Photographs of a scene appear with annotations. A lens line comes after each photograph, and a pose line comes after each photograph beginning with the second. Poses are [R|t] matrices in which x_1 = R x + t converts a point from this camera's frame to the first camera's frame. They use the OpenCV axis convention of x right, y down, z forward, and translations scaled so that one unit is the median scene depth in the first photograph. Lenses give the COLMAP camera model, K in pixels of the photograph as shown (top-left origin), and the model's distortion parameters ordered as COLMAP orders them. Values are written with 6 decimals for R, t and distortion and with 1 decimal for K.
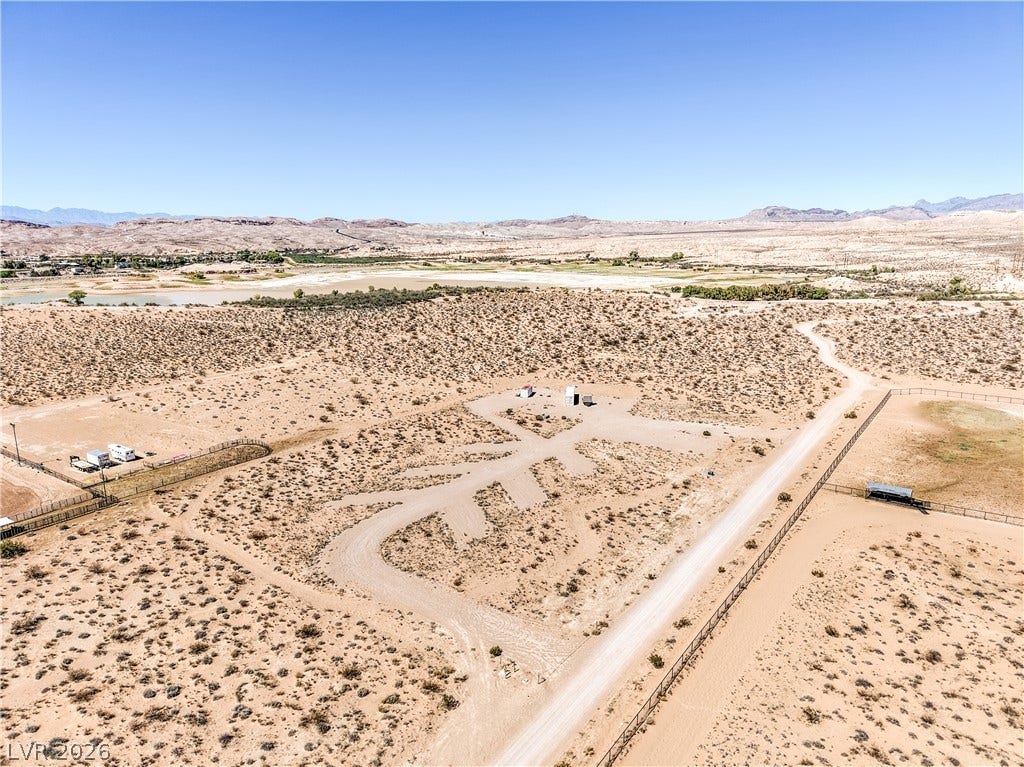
lens RADIAL K [[686.0, 0, 505.6], [0, 686.0, 379.0], [0, 0, 1]] dist [0.042499, -0.044925]
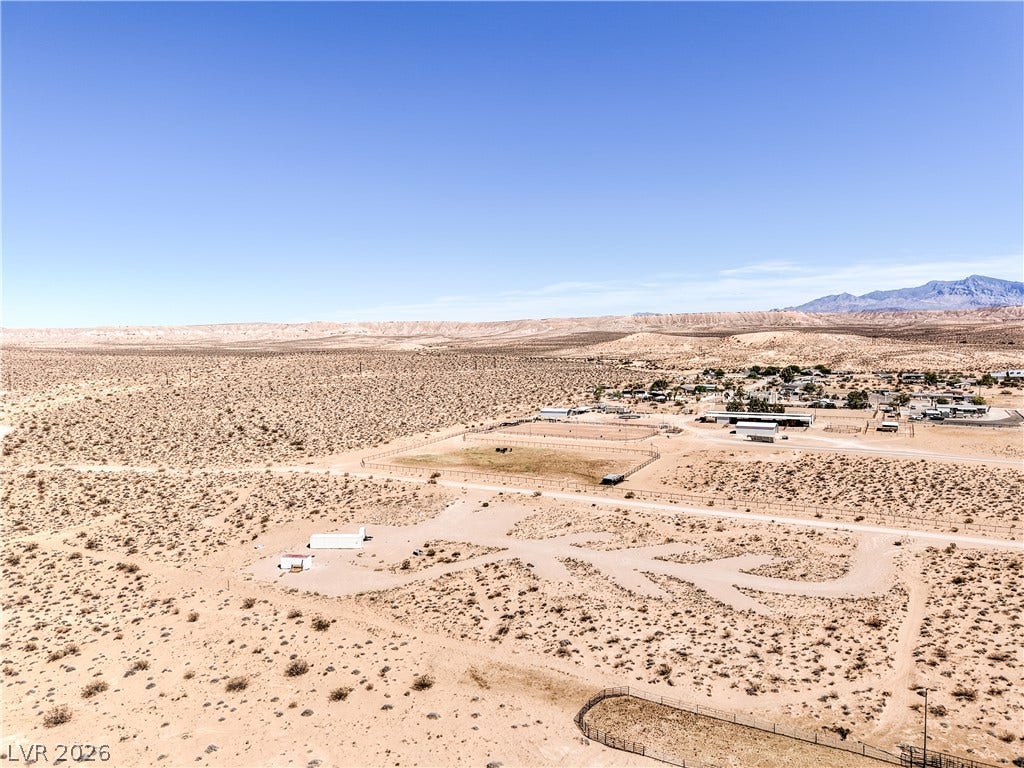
lens RADIAL K [[702.8, 0, 512.0], [0, 702.8, 384.0], [0, 0, 1]] dist [0.029233, -0.028587]
pose [[-0.112504, -0.065843, 0.991467, -1.171619], [0.227850, 0.969506, 0.090240, -0.289501], [-0.967175, 0.236058, -0.094071, 1.383045]]
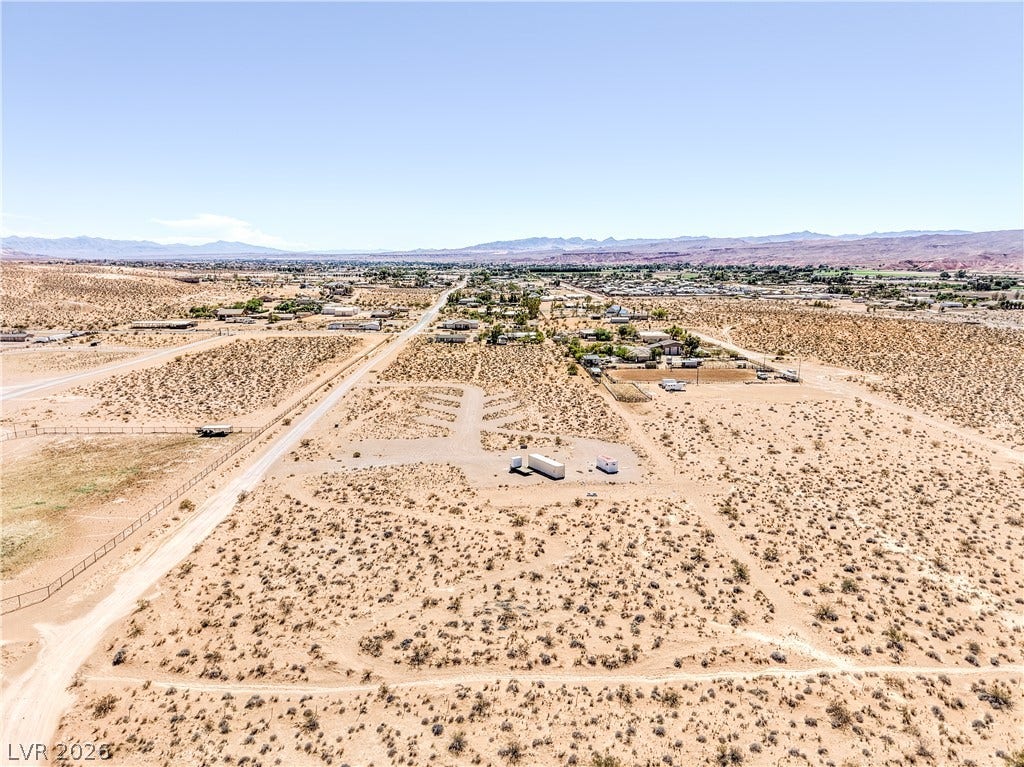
lens RADIAL K [[686.0, 0, 505.6], [0, 686.0, 379.0], [0, 0, 1]] dist [0.042499, -0.044925]
pose [[-0.797622, 0.108199, -0.593374, 0.953913], [-0.124275, 0.933189, 0.337215, -0.529988], [0.590216, 0.342711, -0.730886, 2.475915]]
